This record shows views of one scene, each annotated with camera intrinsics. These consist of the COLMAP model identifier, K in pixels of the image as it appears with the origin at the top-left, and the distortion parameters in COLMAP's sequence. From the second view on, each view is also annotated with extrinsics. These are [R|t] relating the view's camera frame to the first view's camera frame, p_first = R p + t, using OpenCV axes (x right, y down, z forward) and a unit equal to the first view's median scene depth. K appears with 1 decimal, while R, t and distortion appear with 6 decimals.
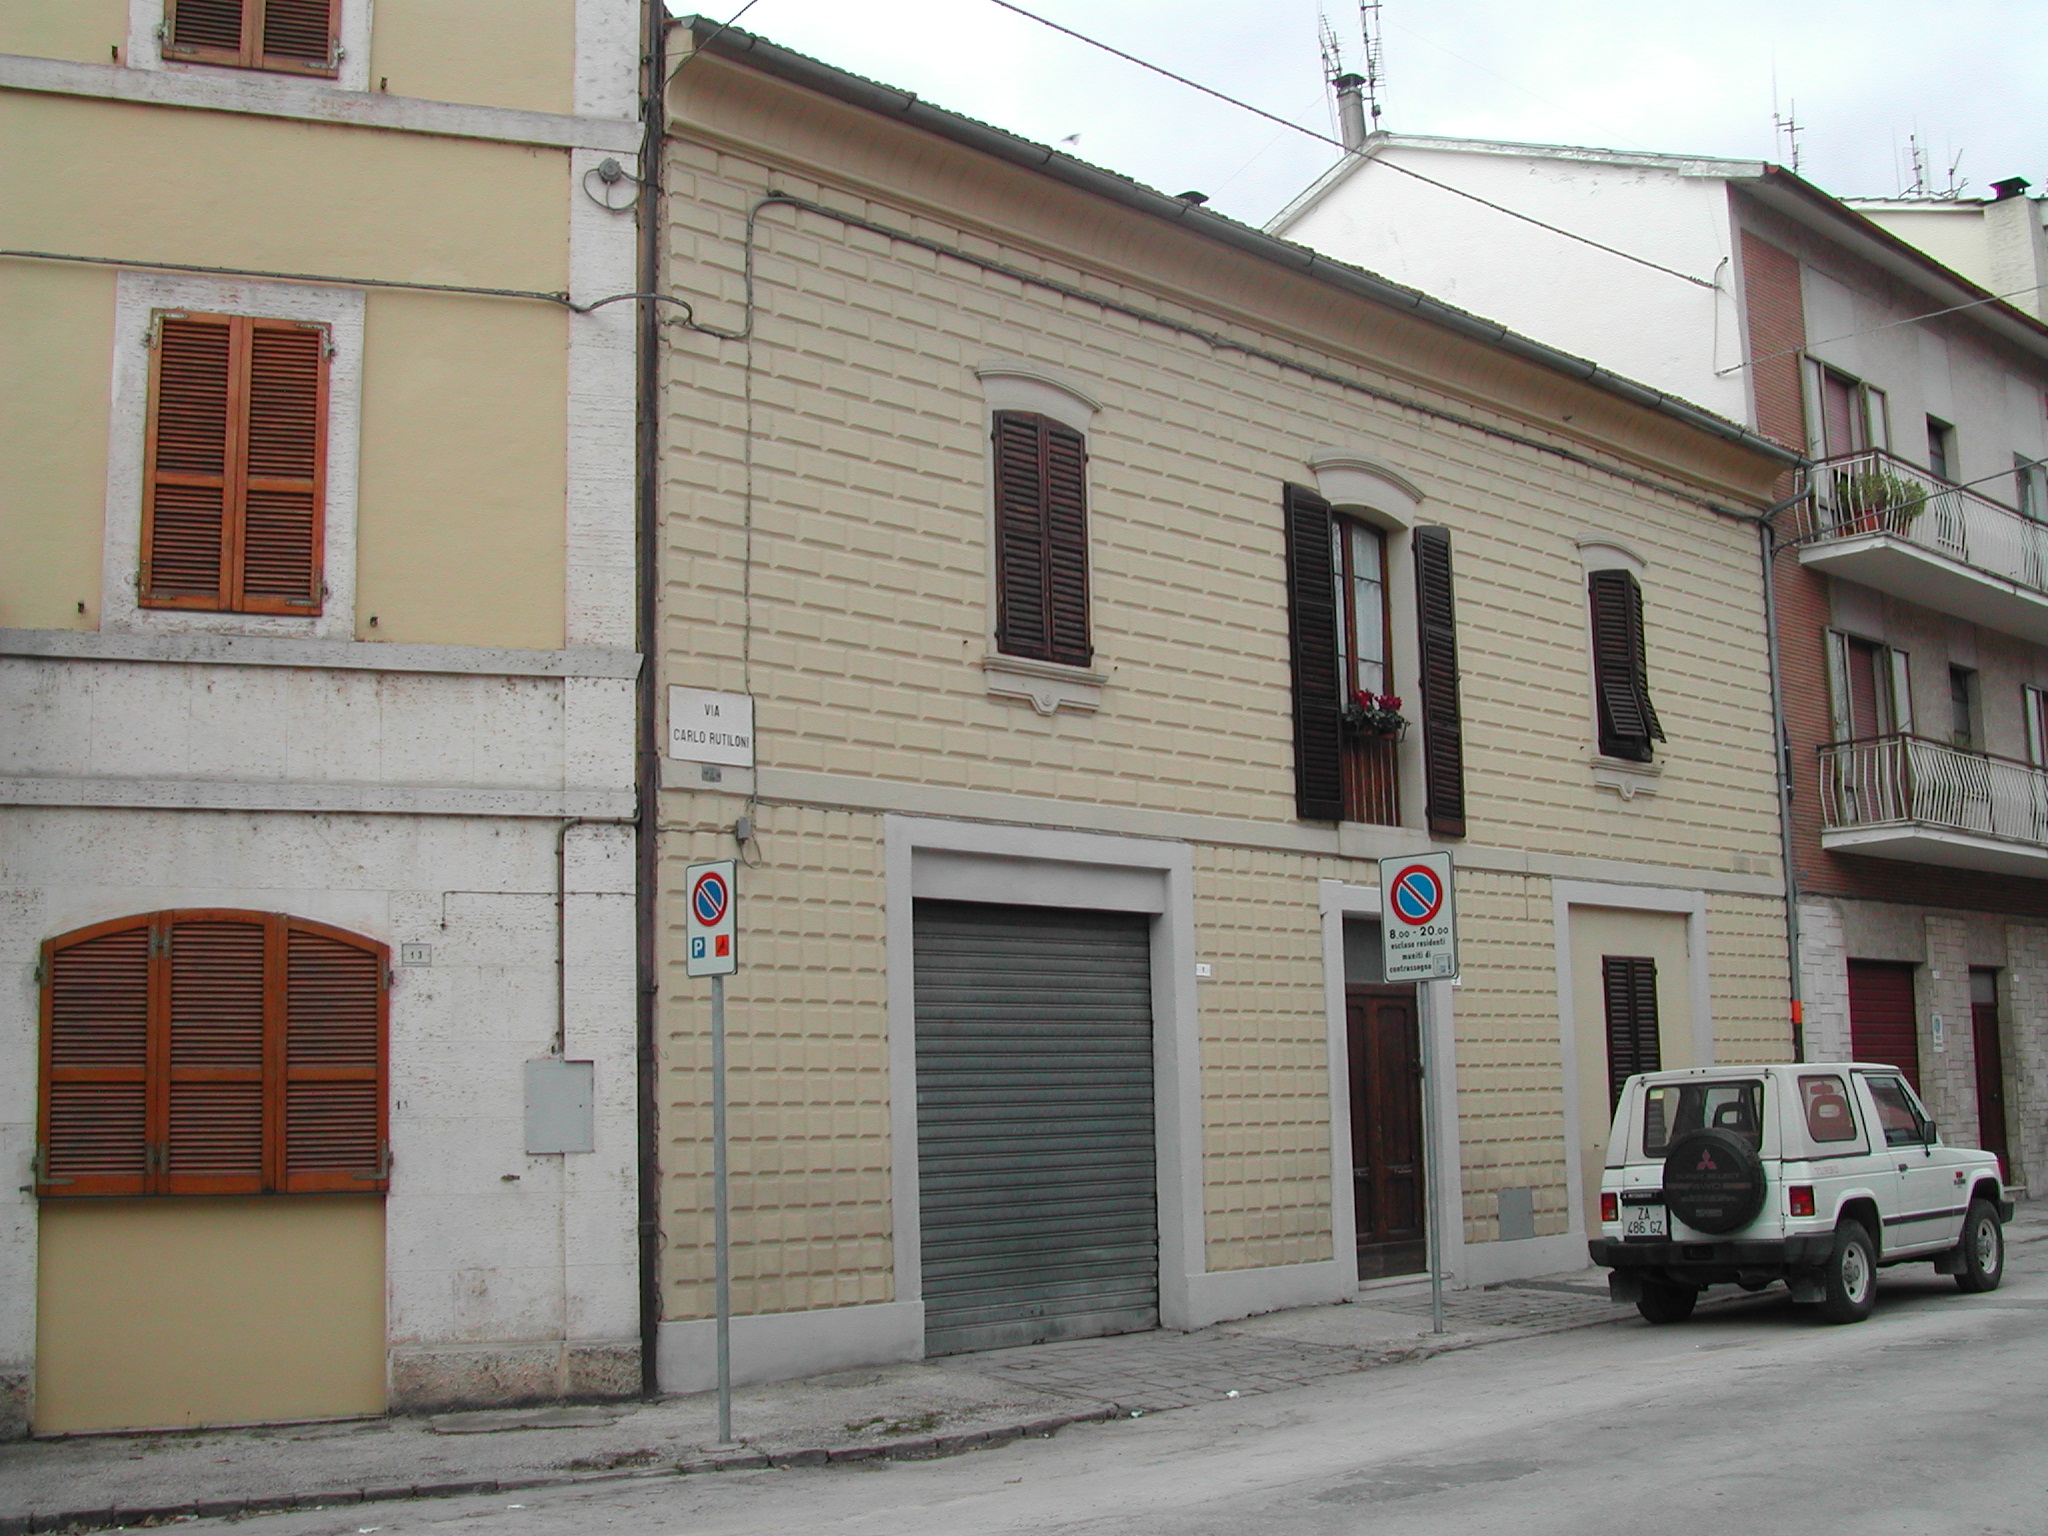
lens RADIAL K [[2408.8, 0, 1024.0], [0, 2408.8, 768.0], [0, 0, 1]] dist [-0.195864, 0.201798]
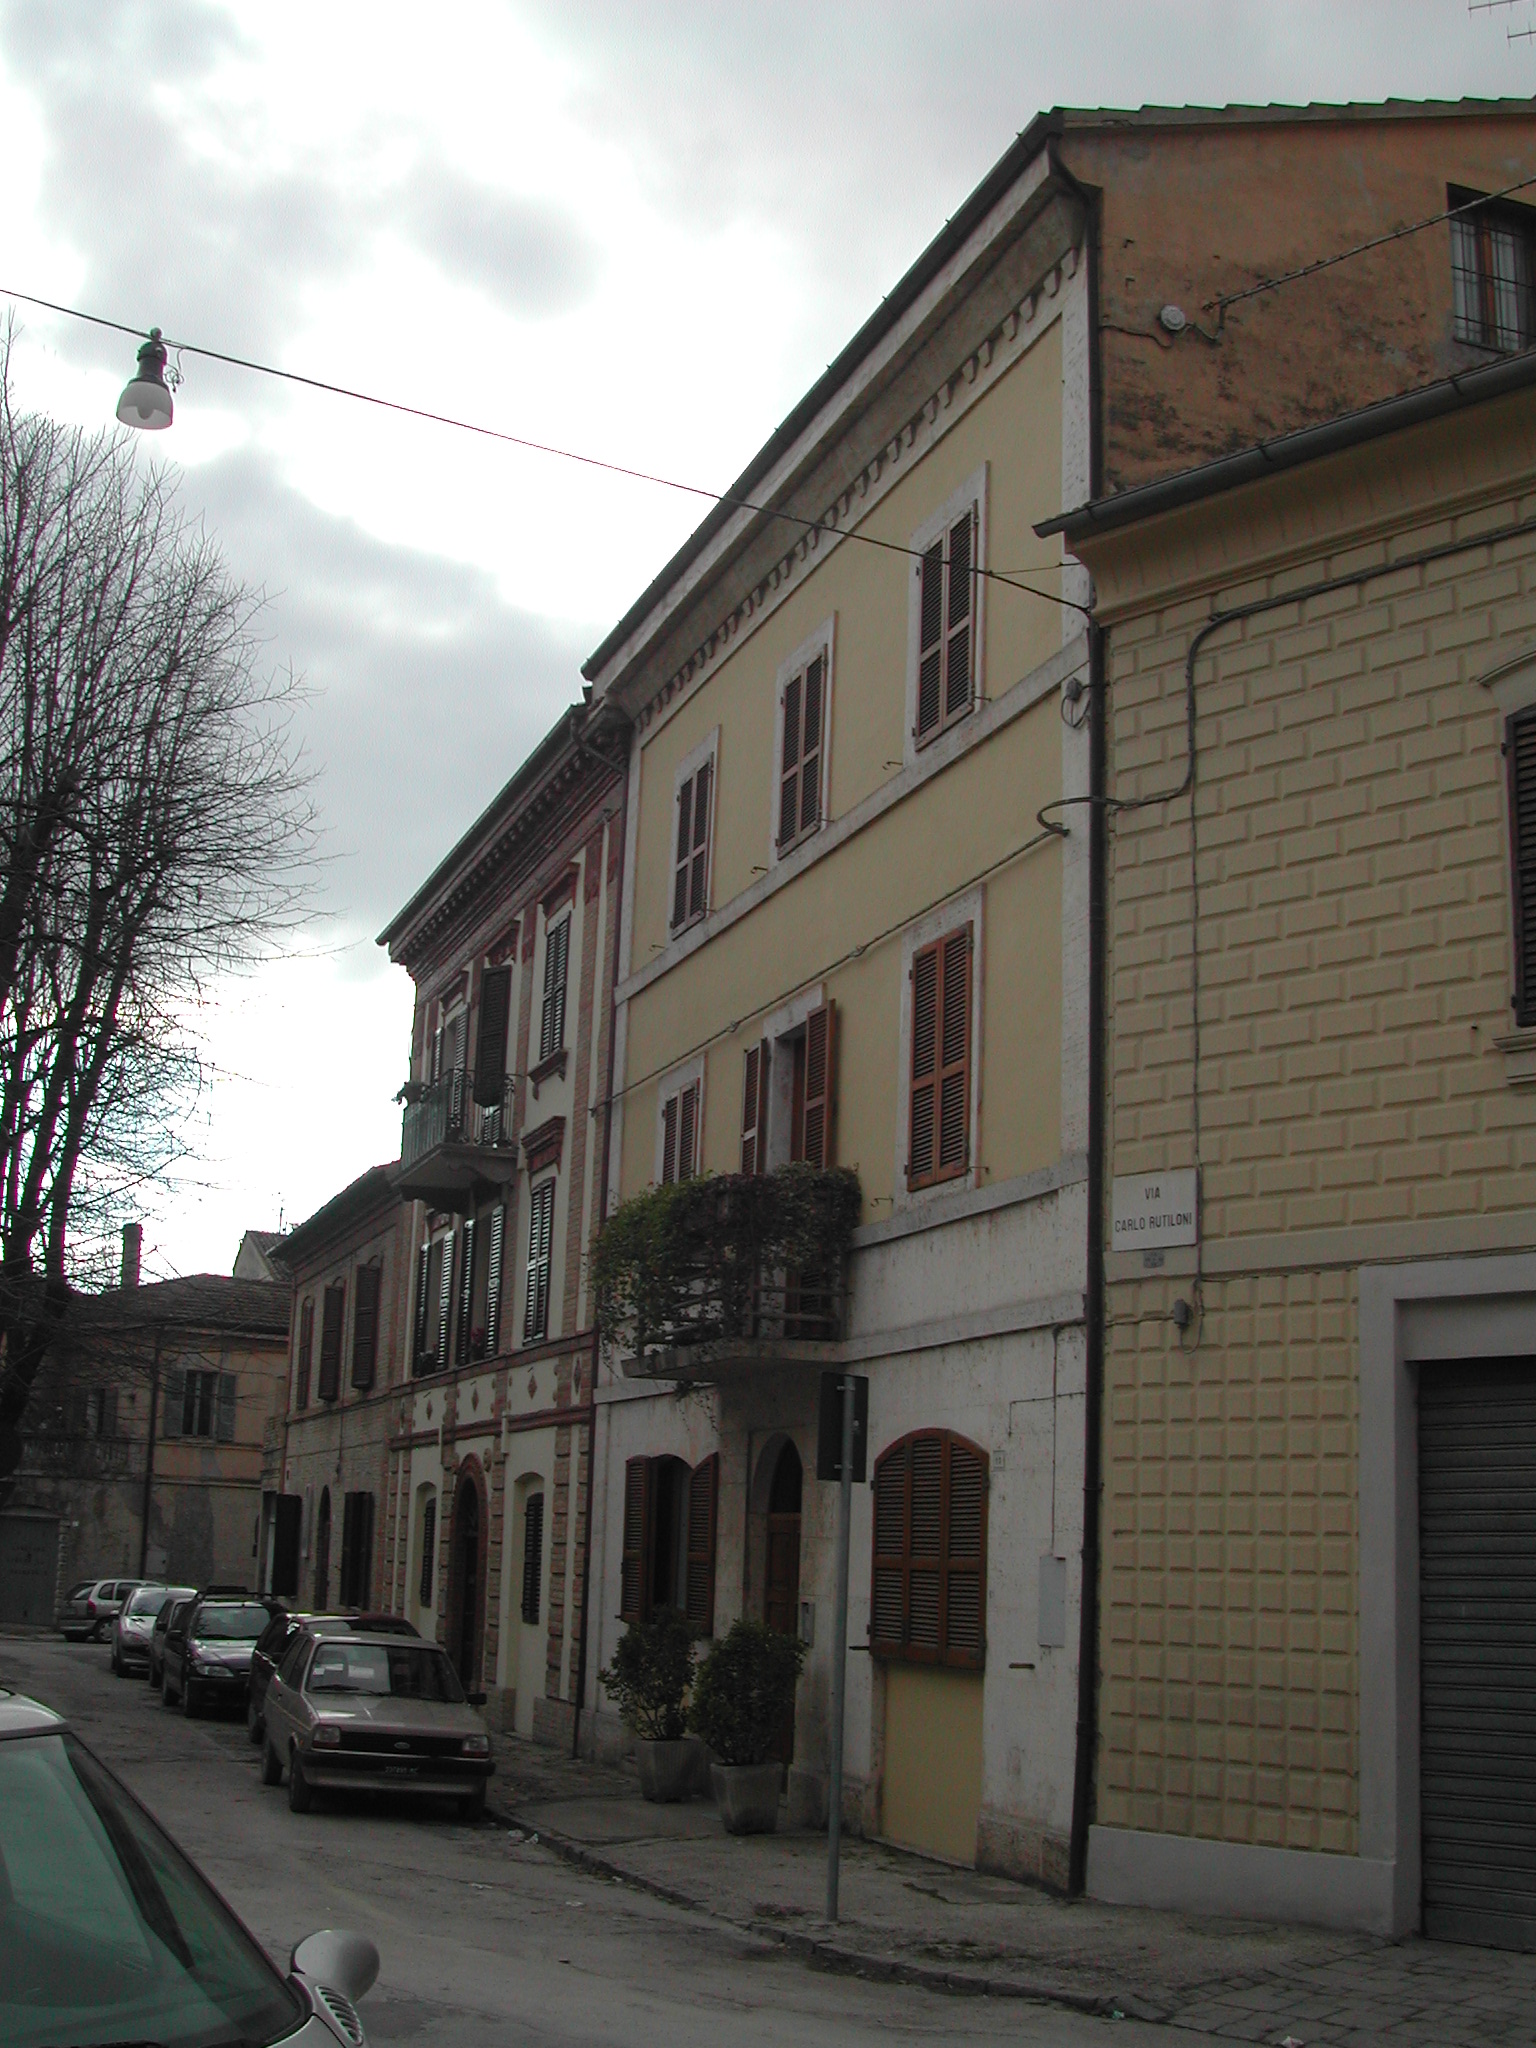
lens RADIAL K [[2408.8, 0, 768.0], [0, 2408.8, 1024.0], [0, 0, 1]] dist [-0.195864, 0.201798]
pose [[-0.042581, -0.193333, -0.980209, 0.829603], [0.111928, 0.973999, -0.196970, 0.081660], [0.992804, -0.118100, -0.019835, 0.872205]]
